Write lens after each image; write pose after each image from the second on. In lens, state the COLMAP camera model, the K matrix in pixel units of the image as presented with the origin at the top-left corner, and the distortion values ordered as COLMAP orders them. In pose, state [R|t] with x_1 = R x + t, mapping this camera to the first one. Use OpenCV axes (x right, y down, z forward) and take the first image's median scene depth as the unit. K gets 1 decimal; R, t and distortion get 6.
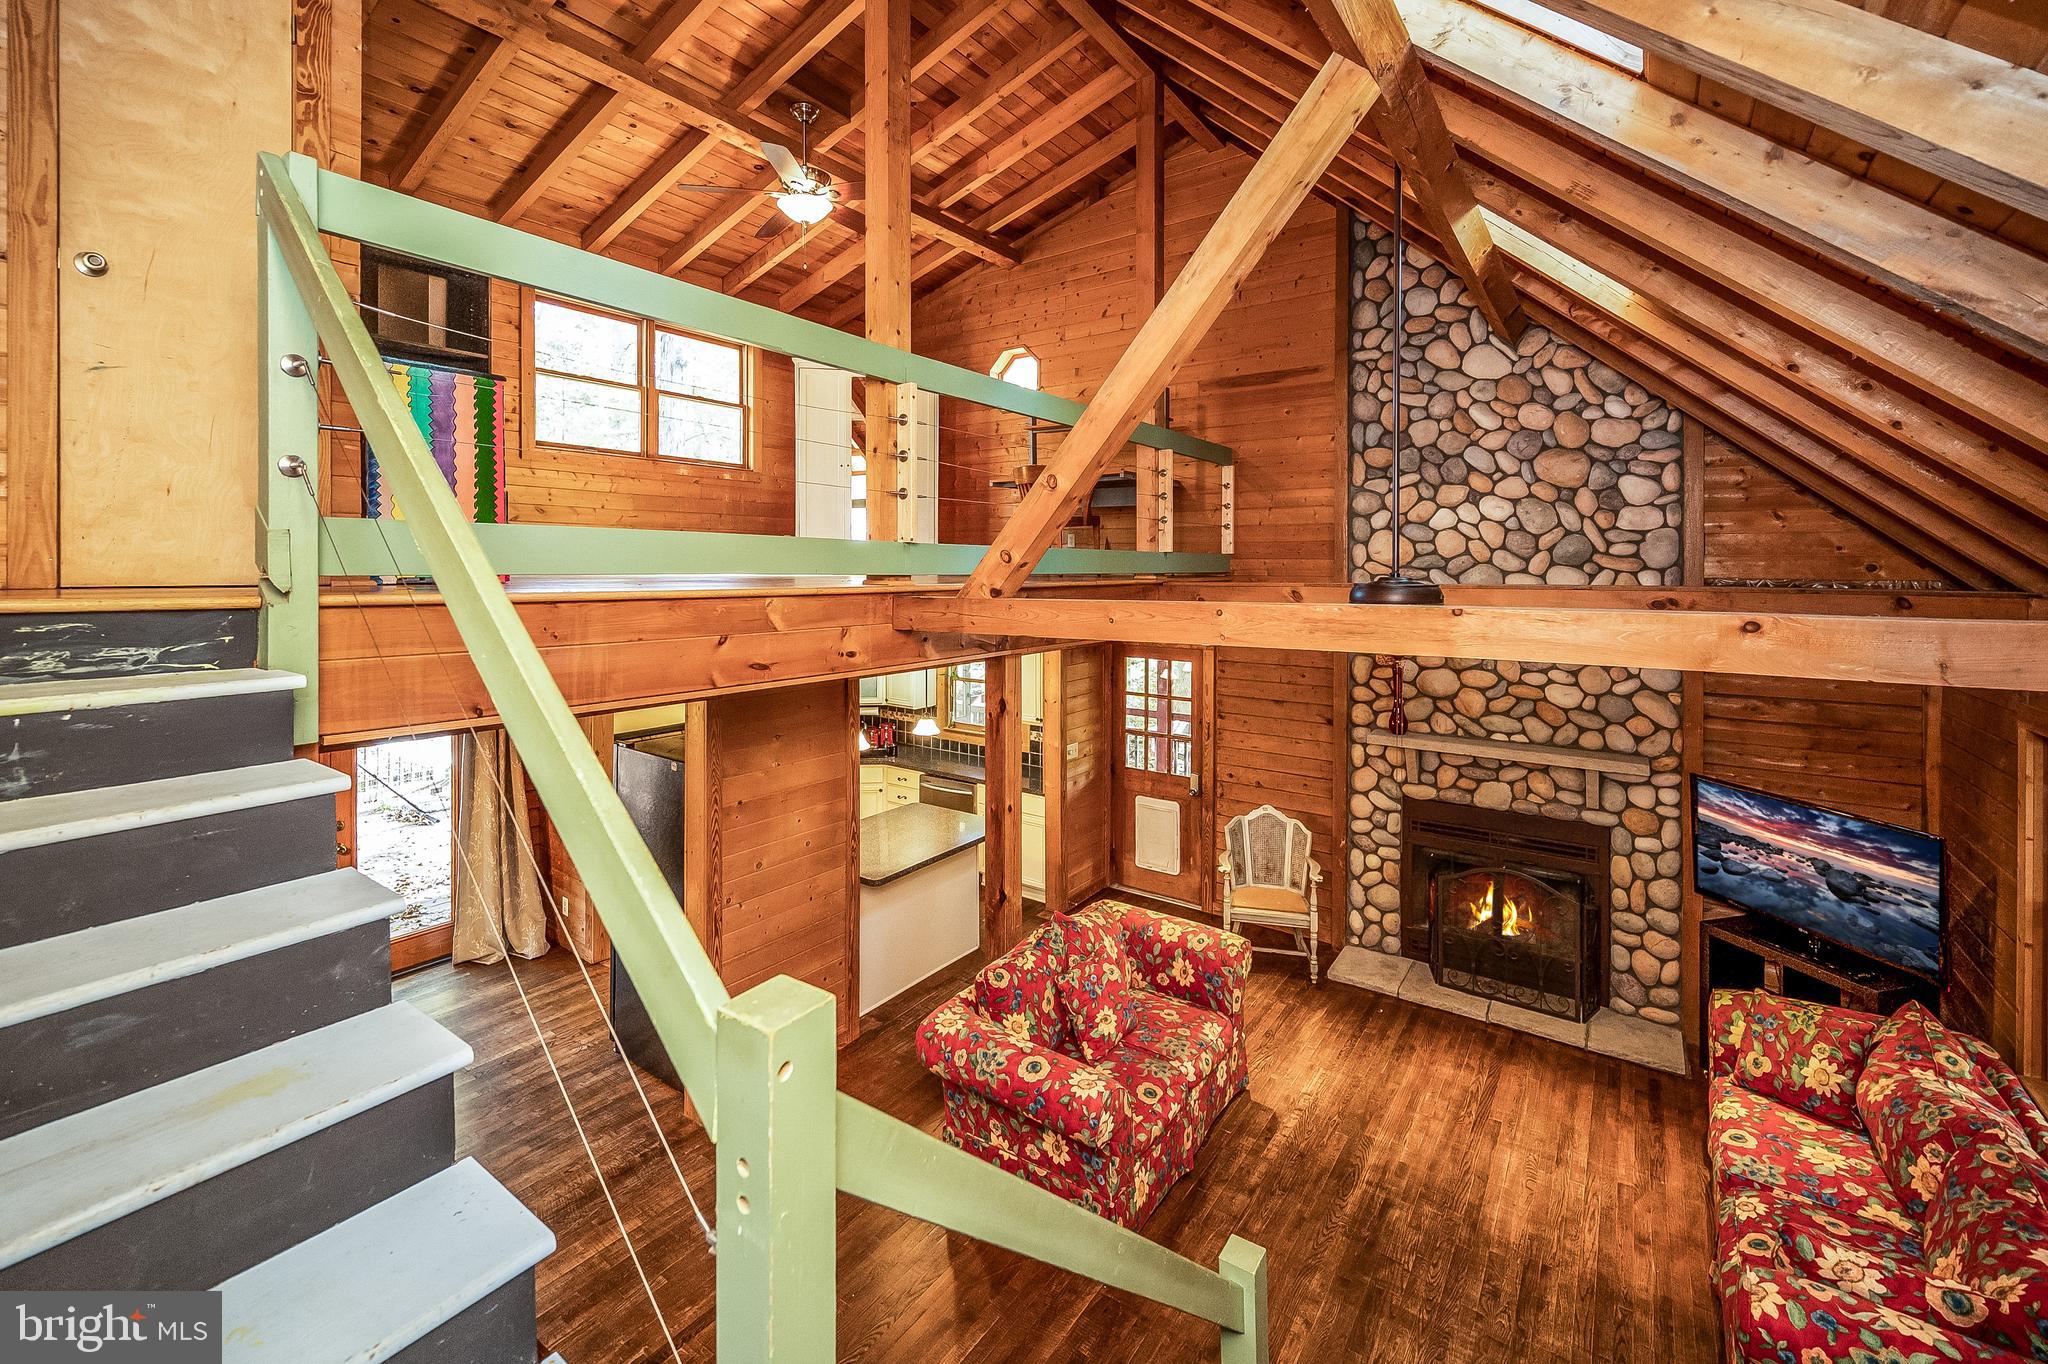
lens RADIAL K [[827.1, 0, 1034.4], [0, 827.1, 573.0], [0, 0, 1]] dist [0.002103, -0.003124]
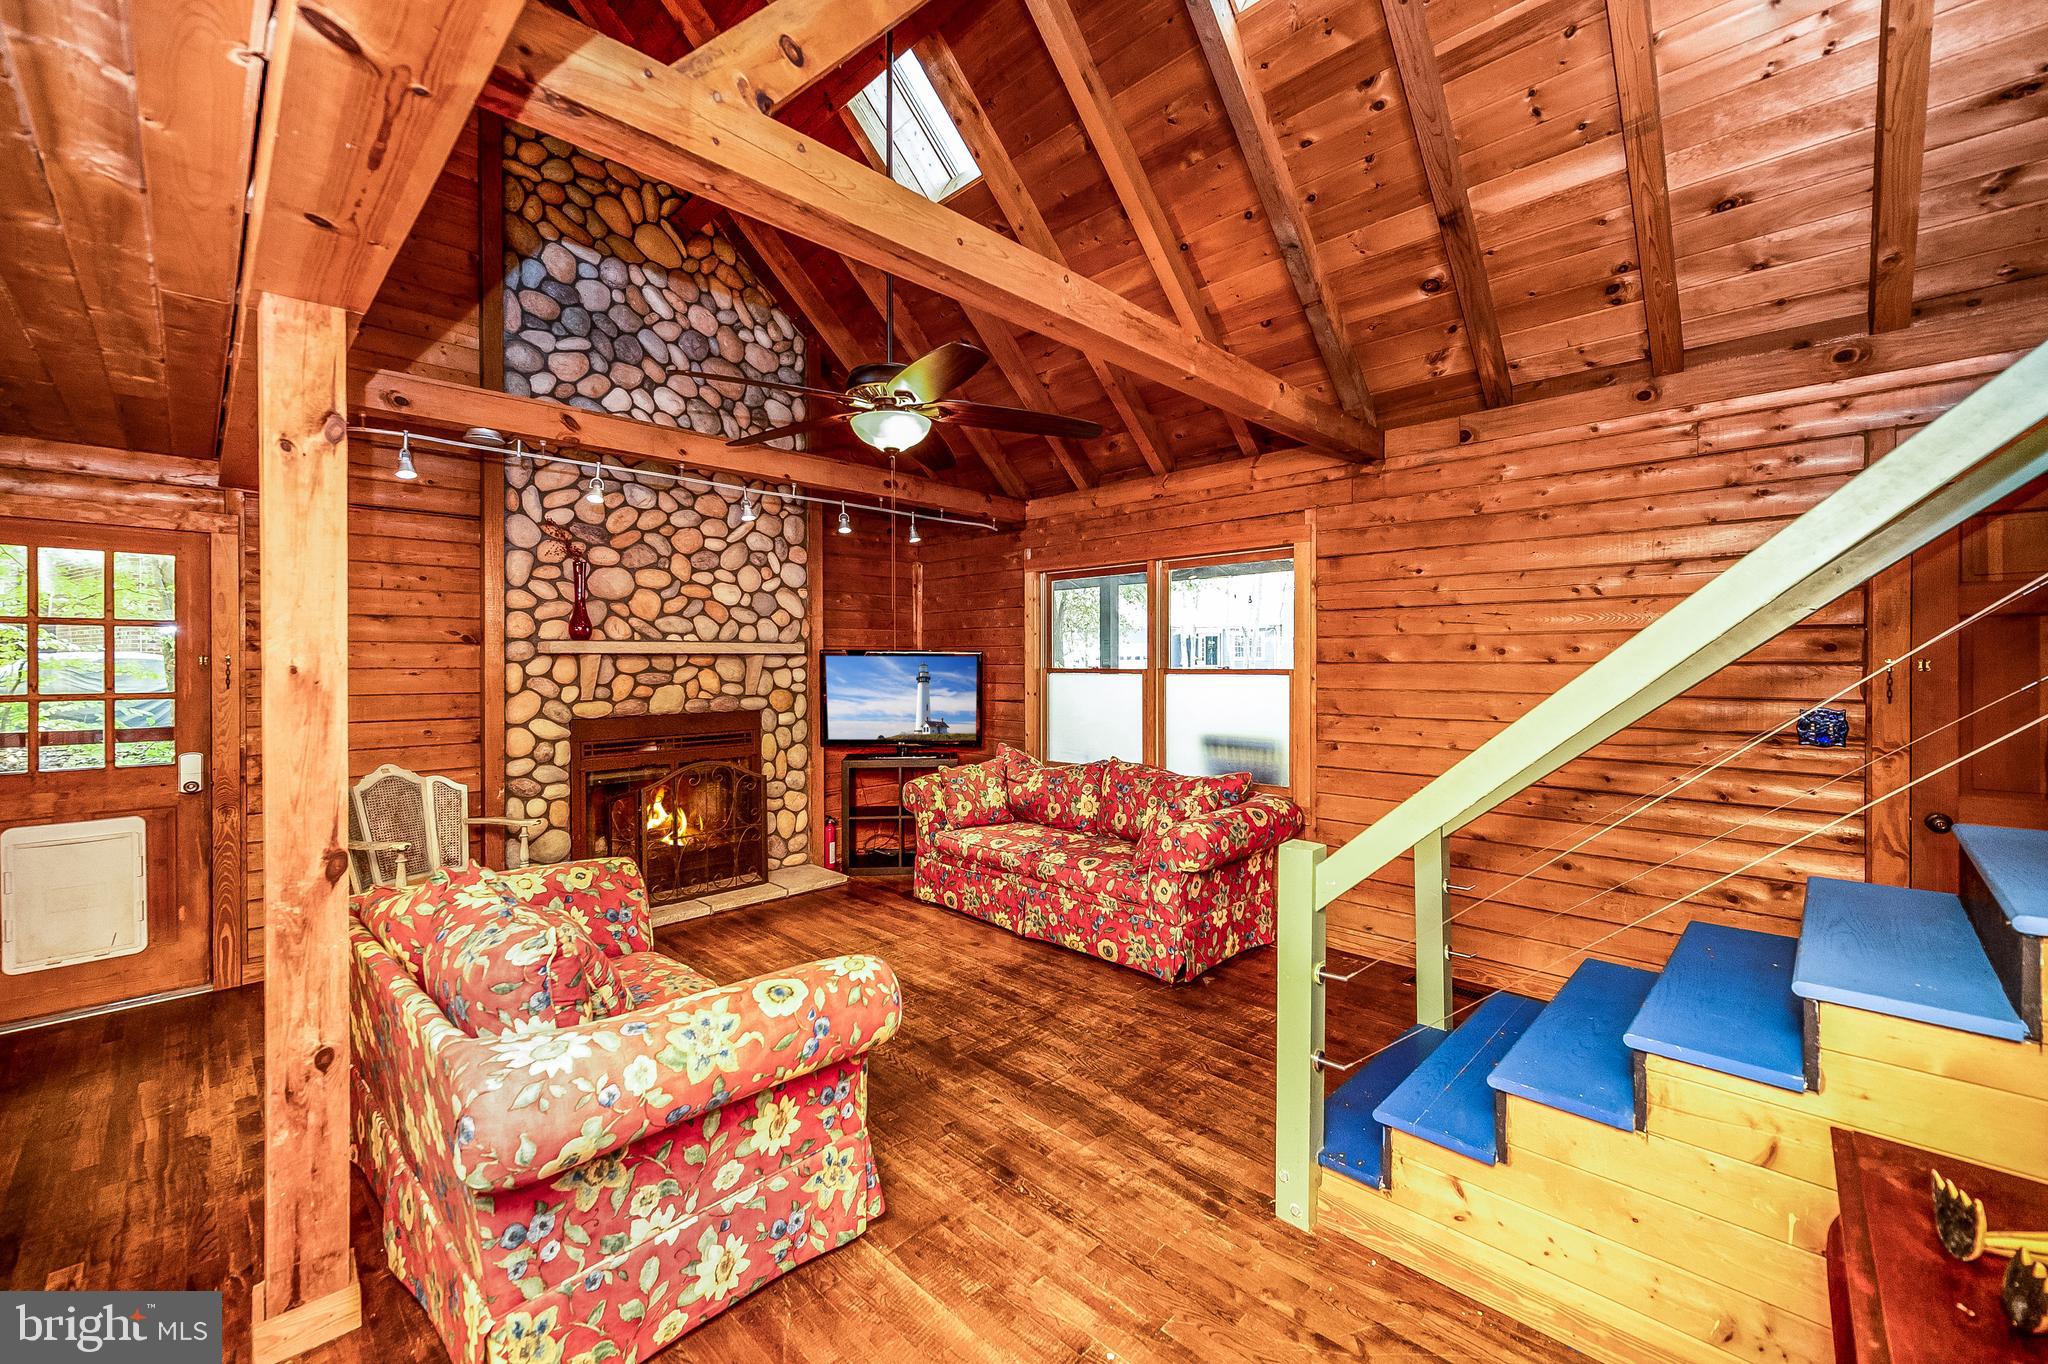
lens RADIAL K [[827.1, 0, 1024.4], [0, 827.1, 657.0], [0, 0, 1]] dist [0.002103, -0.003124]
pose [[0.153262, -0.000419, 0.988186, -0.330106], [0.001171, 0.999999, 0.000242, 0.218206], [-0.988185, 0.001120, 0.153262, 0.441061]]
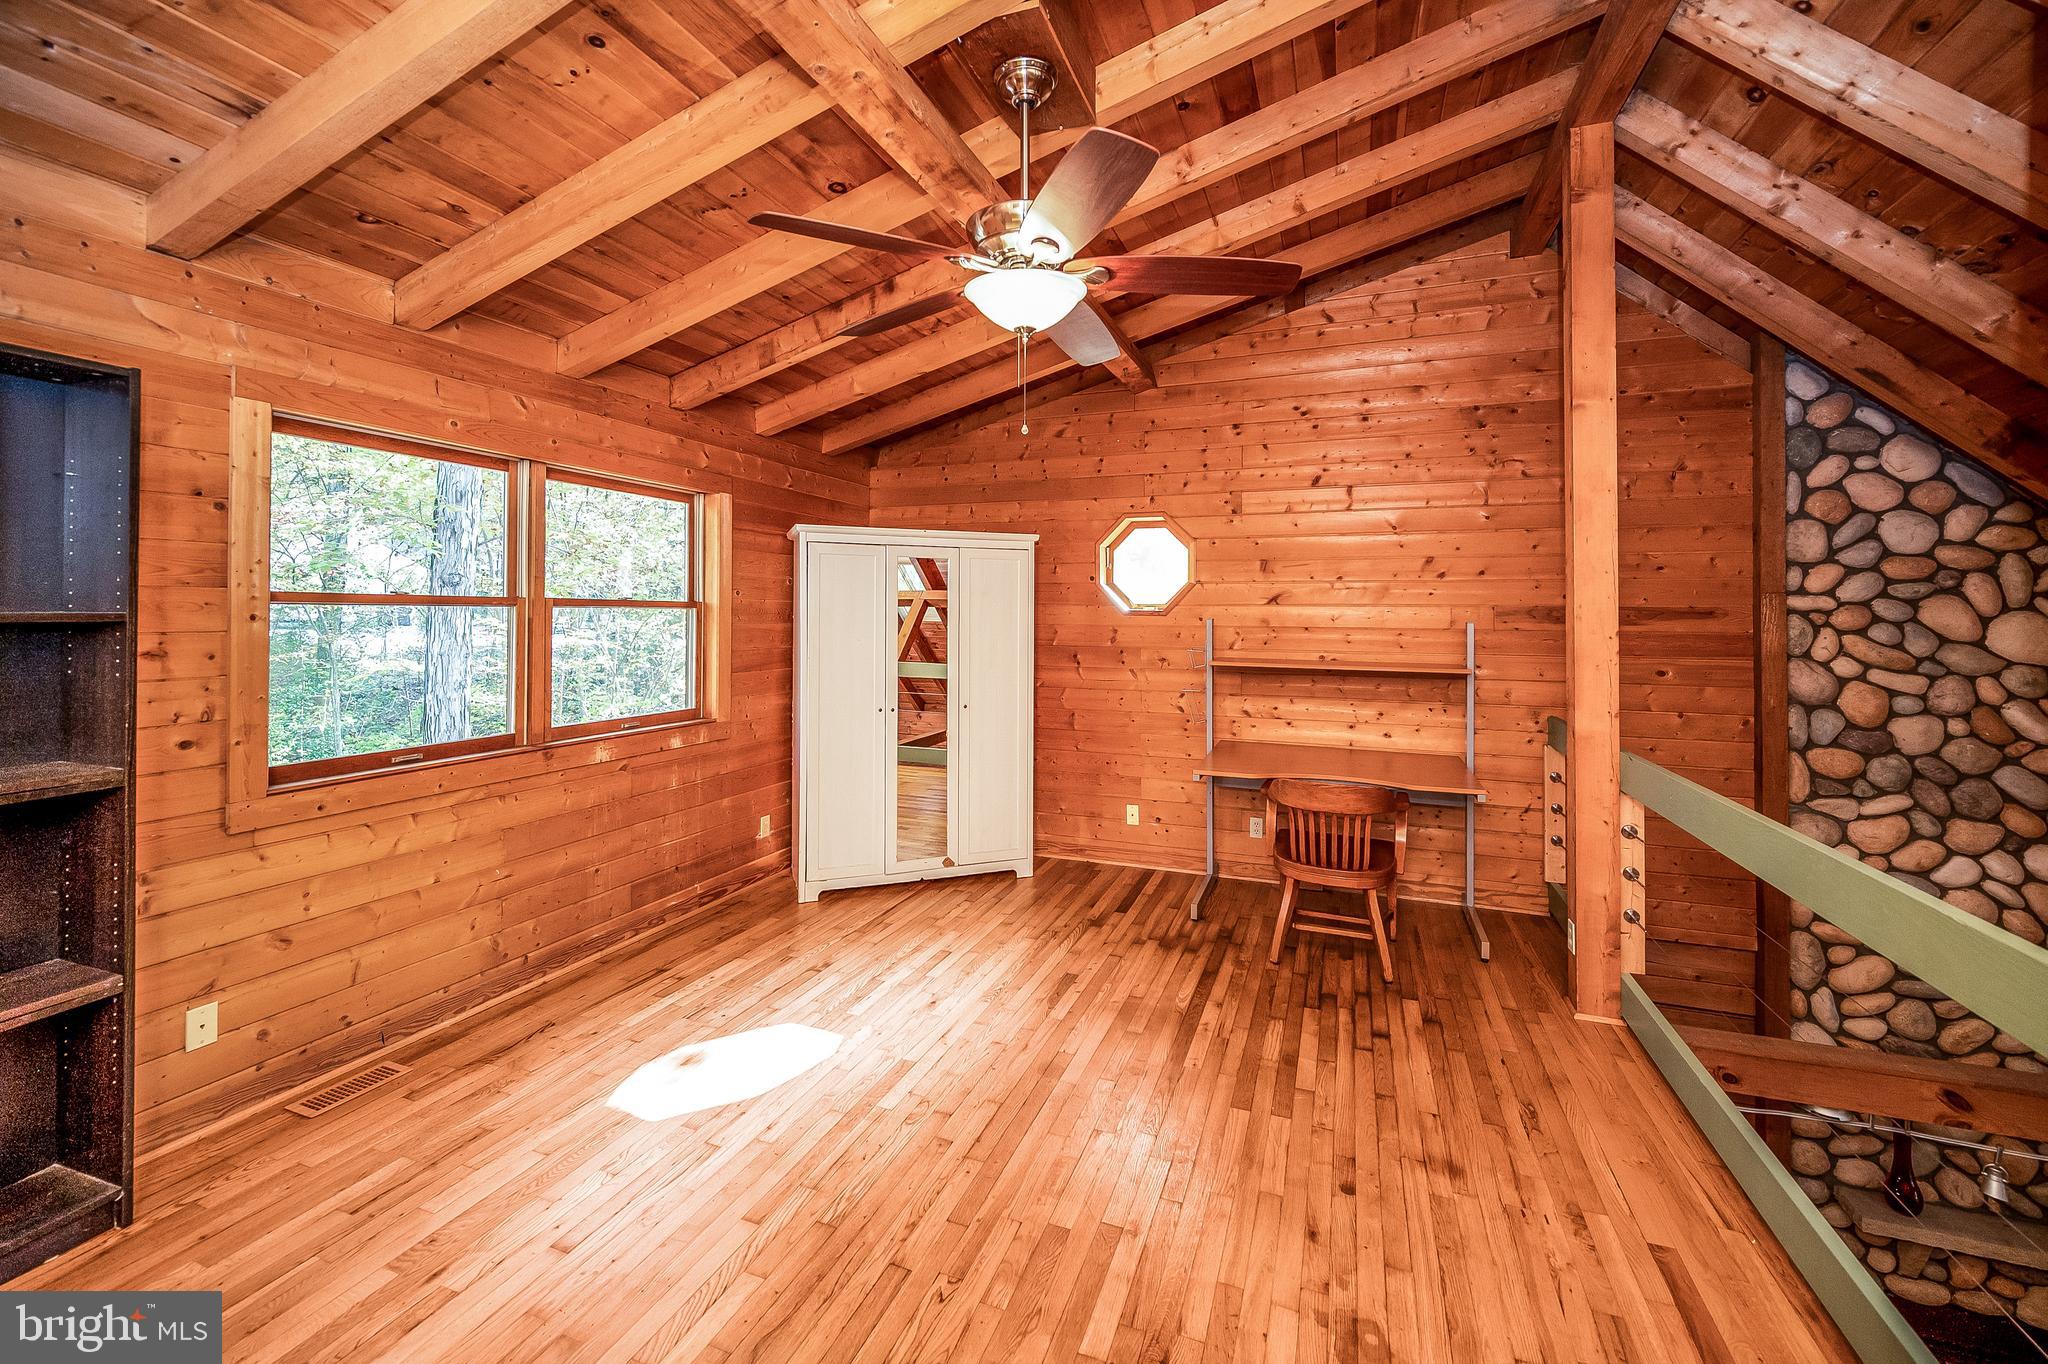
lens RADIAL K [[827.1, 0, 1016.5], [0, 827.1, 608.5], [0, 0, 1]] dist [0.002103, -0.003124]
pose [[0.969577, -0.002172, 0.244777, -0.393613], [0.003268, 0.999986, -0.004074, -0.279365], [-0.244765, 0.004750, 0.969571, 0.566071]]
